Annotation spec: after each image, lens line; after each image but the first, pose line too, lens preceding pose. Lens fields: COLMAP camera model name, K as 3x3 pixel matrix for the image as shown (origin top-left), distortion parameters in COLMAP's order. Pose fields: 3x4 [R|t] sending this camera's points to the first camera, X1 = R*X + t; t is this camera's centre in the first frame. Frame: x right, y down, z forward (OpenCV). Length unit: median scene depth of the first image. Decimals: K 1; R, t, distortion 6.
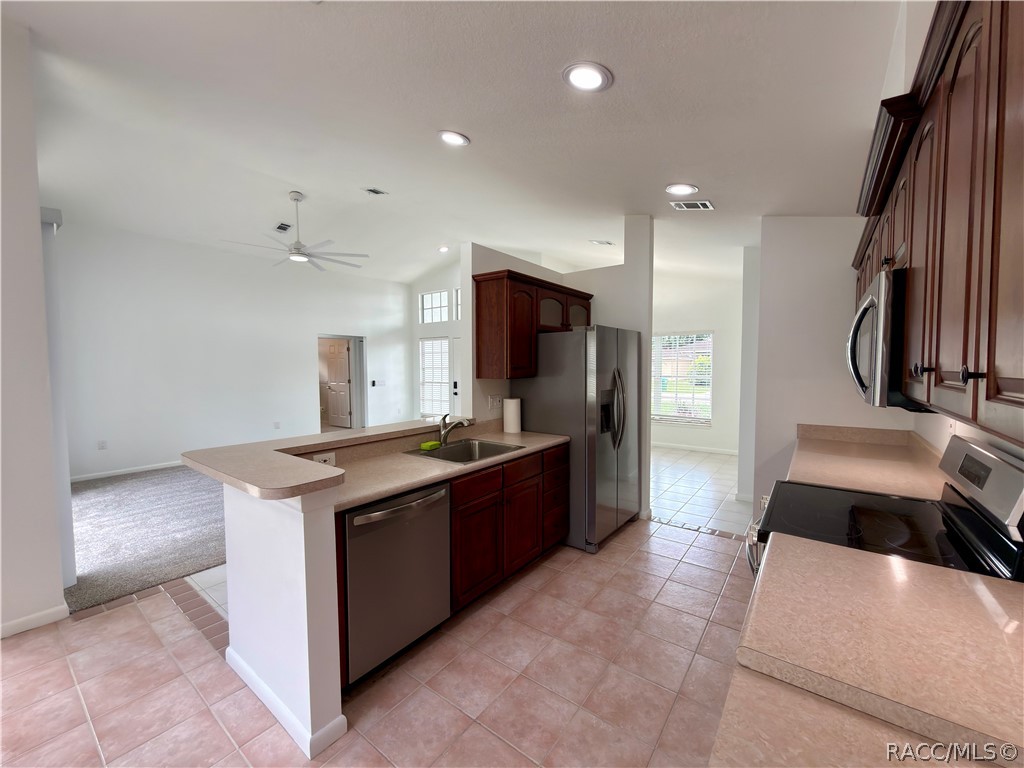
lens RADIAL K [[408.9, 0, 513.9], [0, 408.9, 387.3], [0, 0, 1]] dist [-0.002196, 0.000197]
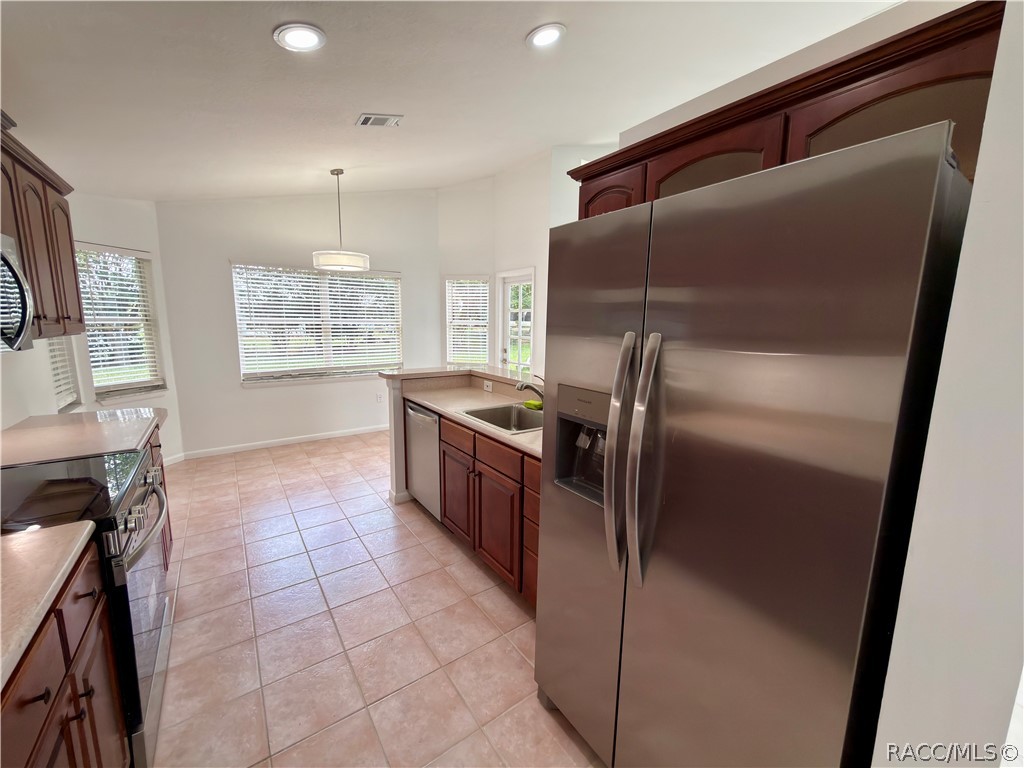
lens RADIAL K [[408.9, 0, 517.9], [0, 408.9, 381.4], [0, 0, 1]] dist [-0.002196, 0.000197]
pose [[-0.309224, 0.130310, -0.942019, 1.447187], [-0.046776, 0.987284, 0.151926, -0.128845], [0.949838, 0.091043, -0.299196, 2.495288]]
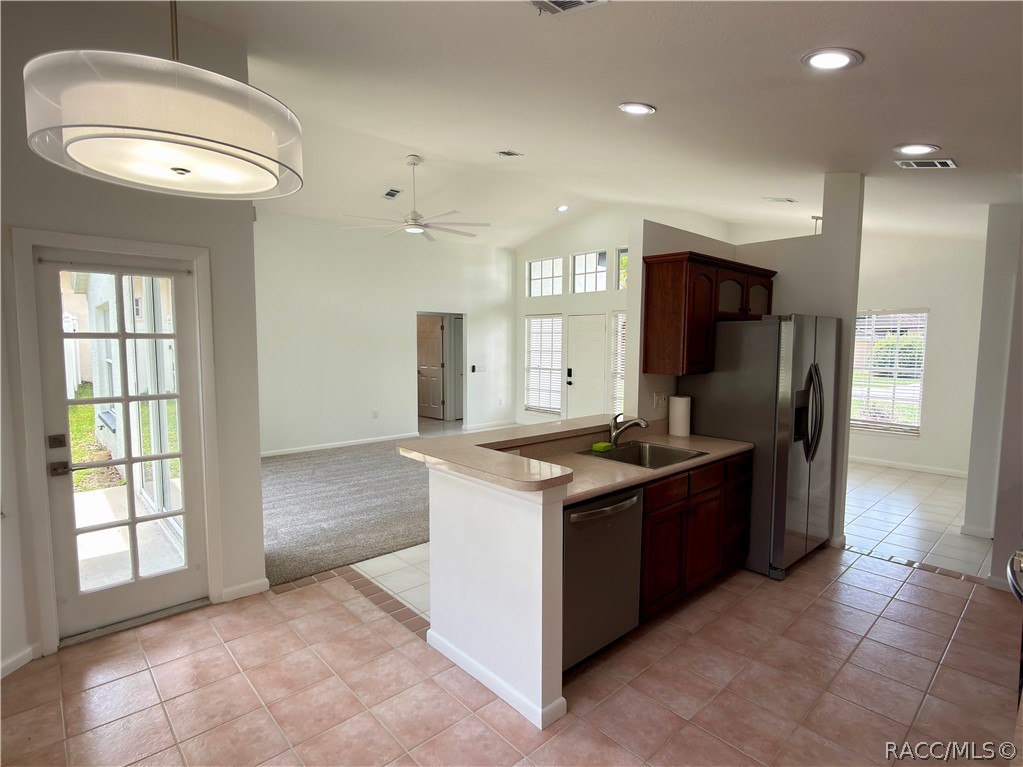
lens RADIAL K [[520.8, 0, 522.2], [0, 520.8, 388.3], [0, 0, 1]] dist [-0.002981, -0.000402]
pose [[0.982800, 0.025624, -0.182886, -0.148566], [-0.019931, 0.999260, 0.032899, -0.022327], [0.183593, -0.028688, 0.982584, -0.164684]]
